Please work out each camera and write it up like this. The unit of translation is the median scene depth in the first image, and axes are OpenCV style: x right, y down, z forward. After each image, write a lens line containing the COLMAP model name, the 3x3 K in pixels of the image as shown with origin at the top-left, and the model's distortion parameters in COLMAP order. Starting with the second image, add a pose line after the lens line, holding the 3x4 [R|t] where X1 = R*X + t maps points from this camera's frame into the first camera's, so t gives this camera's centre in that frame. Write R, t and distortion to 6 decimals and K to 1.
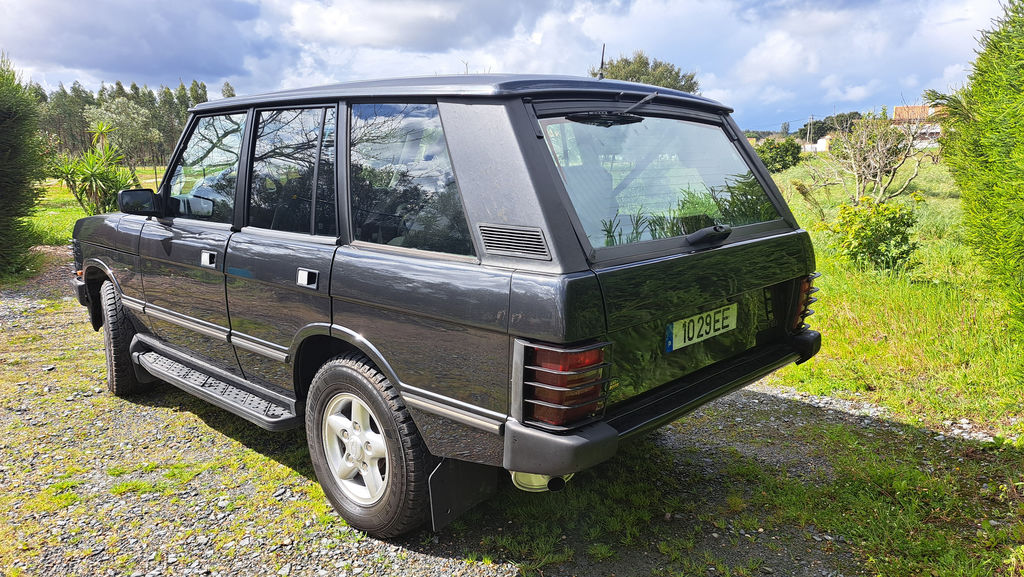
lens RADIAL K [[750.1, 0, 512.0], [0, 750.1, 288.5], [0, 0, 1]] dist [0.050725, 0.000261]
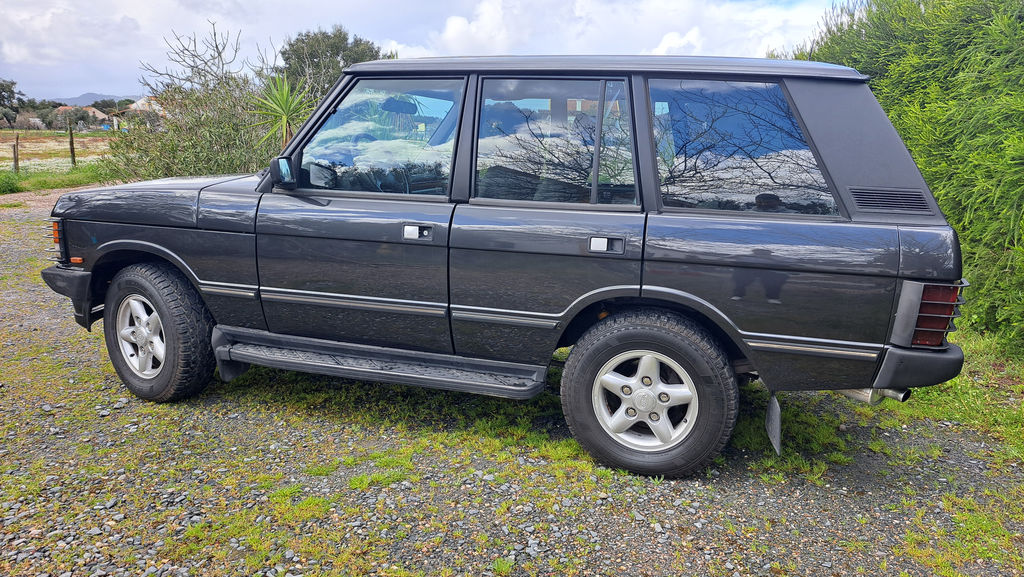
lens RADIAL K [[750.1, 0, 512.0], [0, 750.1, 288.5], [0, 0, 1]] dist [0.050725, 0.000261]
pose [[0.901363, -0.059979, 0.428890, -0.791388], [0.048180, 0.998103, 0.038325, 0.001118], [-0.430375, -0.013881, 0.902543, 0.109197]]
